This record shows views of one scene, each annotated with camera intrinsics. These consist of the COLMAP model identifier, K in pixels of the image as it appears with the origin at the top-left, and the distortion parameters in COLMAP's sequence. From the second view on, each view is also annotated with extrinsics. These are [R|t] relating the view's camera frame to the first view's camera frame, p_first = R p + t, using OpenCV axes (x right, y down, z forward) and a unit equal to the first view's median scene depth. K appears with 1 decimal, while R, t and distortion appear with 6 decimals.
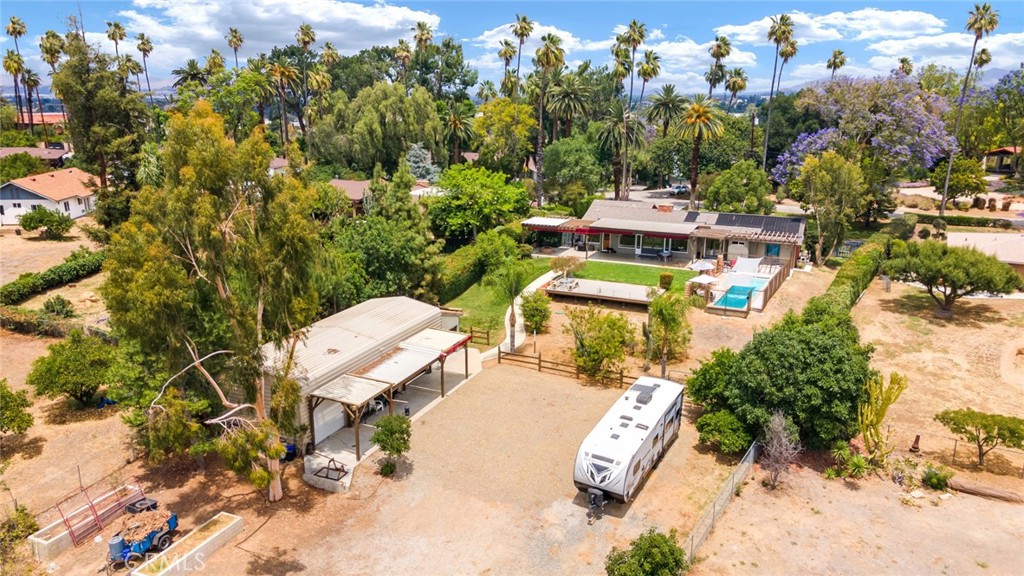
lens RADIAL K [[742.1, 0, 507.0], [0, 742.1, 311.7], [0, 0, 1]] dist [0.045127, -0.007755]
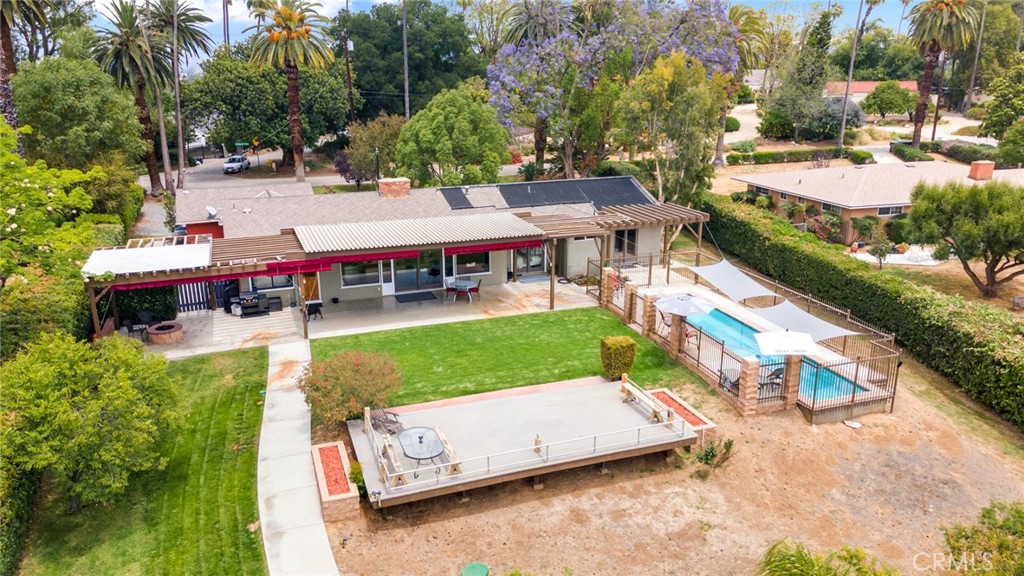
lens RADIAL K [[742.1, 0, 507.0], [0, 742.1, 311.7], [0, 0, 1]] dist [0.045127, -0.007755]
pose [[0.711659, -0.223168, 0.666136, -0.069864], [0.205665, 0.972843, 0.106201, -0.097267], [-0.671747, 0.061422, 0.738230, 0.603398]]
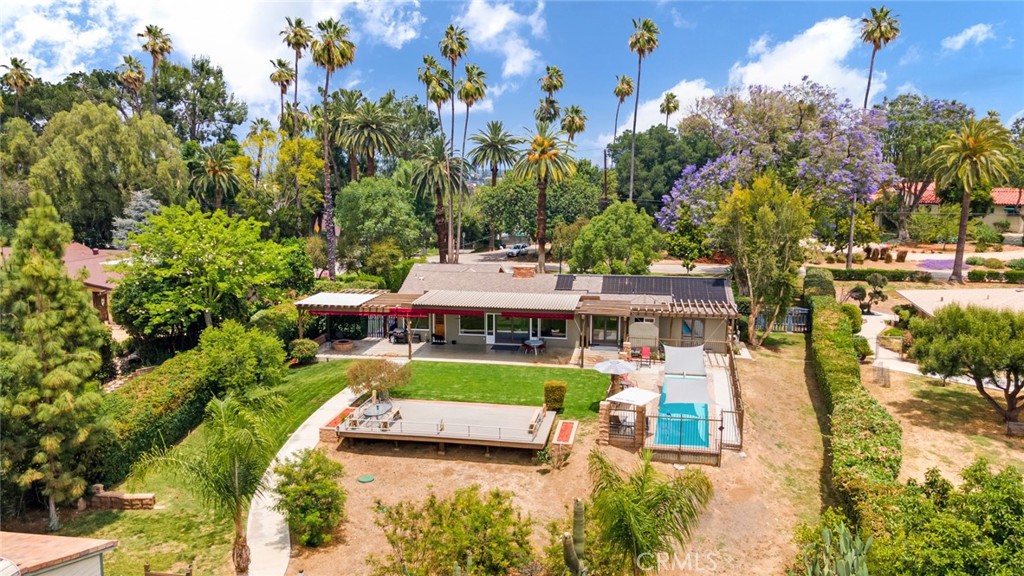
lens RADIAL K [[742.1, 0, 507.0], [0, 742.1, 311.7], [0, 0, 1]] dist [0.045127, -0.007755]
pose [[0.968547, -0.050528, 0.243645, 0.035955], [0.073263, 0.993670, -0.085167, -0.048301], [-0.237800, 0.100338, 0.966118, 0.370113]]
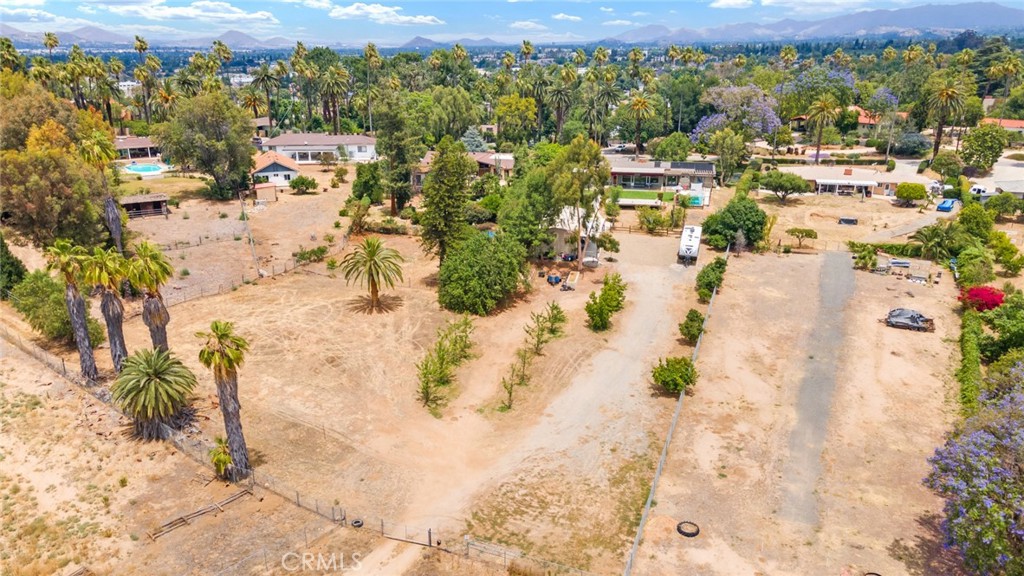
lens RADIAL K [[742.1, 0, 507.0], [0, 742.1, 311.7], [0, 0, 1]] dist [0.045127, -0.007755]
pose [[0.976556, -0.080083, 0.199811, -0.522499], [0.067675, 0.995375, 0.068182, 0.088449], [-0.204347, -0.053061, 0.977459, -0.777657]]
